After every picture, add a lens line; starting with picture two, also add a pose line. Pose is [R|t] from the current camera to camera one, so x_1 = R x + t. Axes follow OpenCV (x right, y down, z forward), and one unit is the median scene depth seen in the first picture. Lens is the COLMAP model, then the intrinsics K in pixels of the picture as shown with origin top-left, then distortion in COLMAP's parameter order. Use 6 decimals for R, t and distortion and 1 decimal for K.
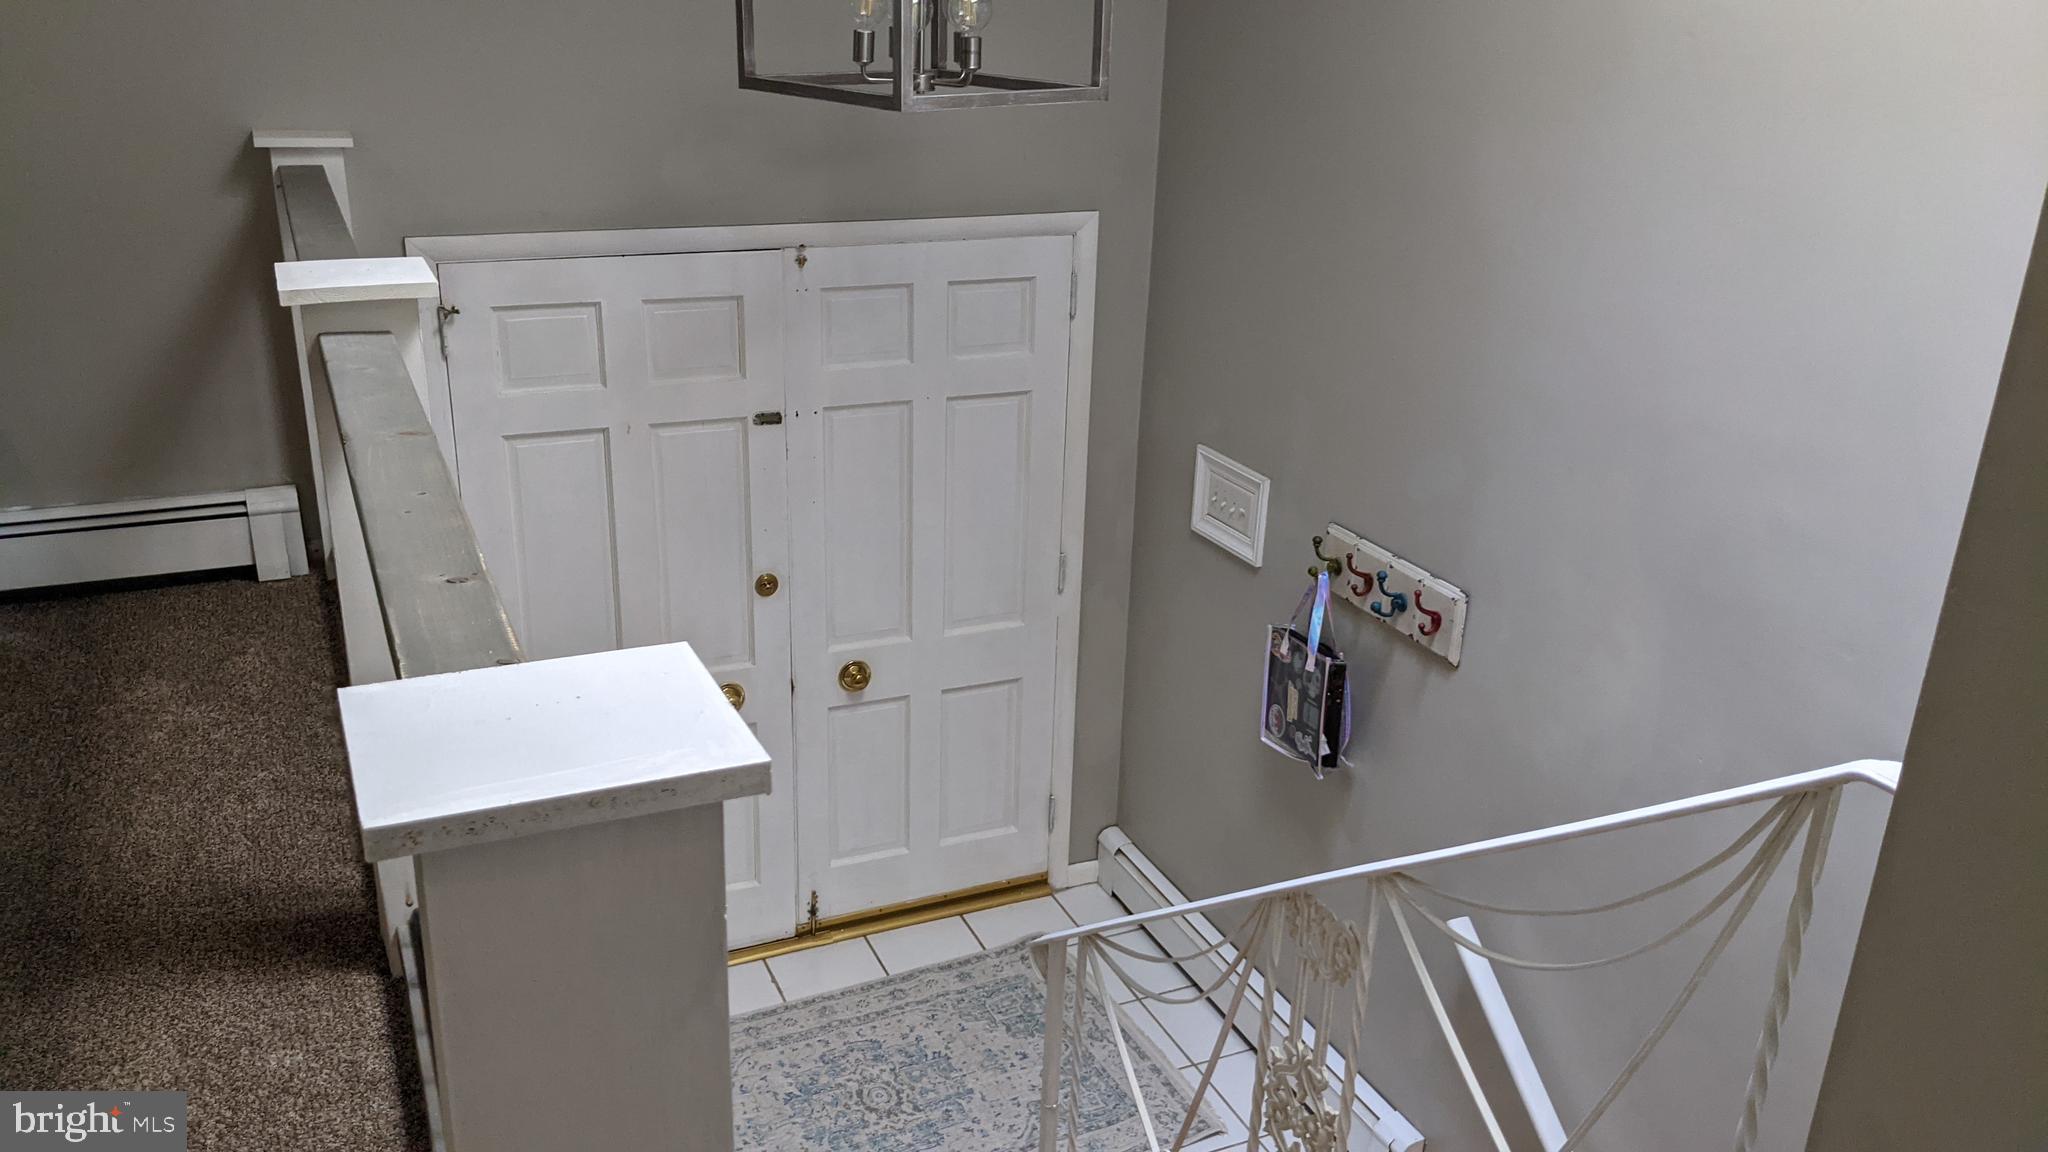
lens RADIAL K [[1607.8, 0, 1024.0], [0, 1607.8, 576.0], [0, 0, 1]] dist [0.100754, 0.000472]
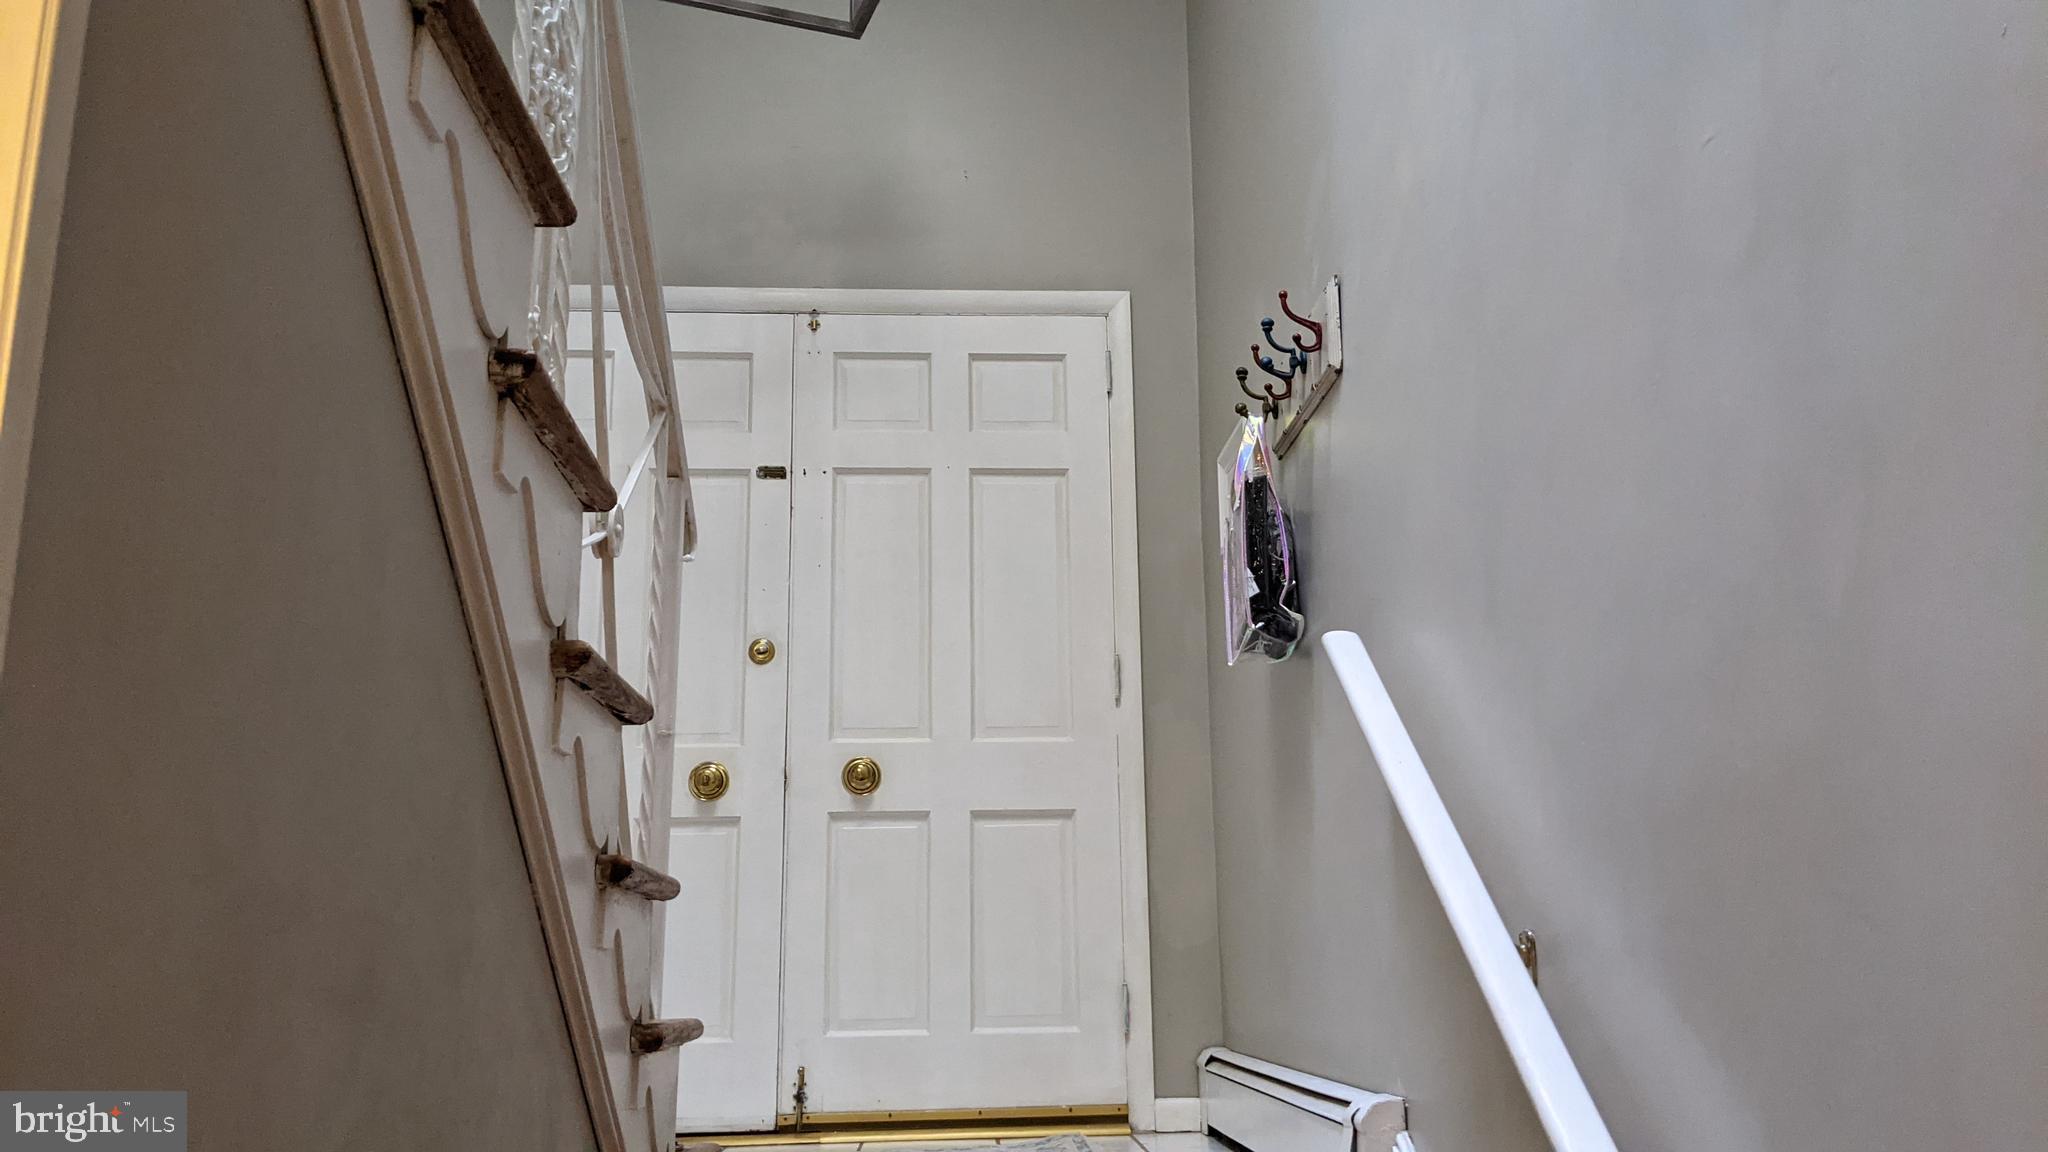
lens RADIAL K [[1607.8, 0, 1024.0], [0, 1607.8, 576.0], [0, 0, 1]] dist [0.100754, 0.000472]
pose [[0.928327, -0.125932, -0.349785, 0.301857], [-0.091480, 0.834569, -0.543256, 0.448600], [0.360333, 0.536317, 0.763233, 0.322904]]
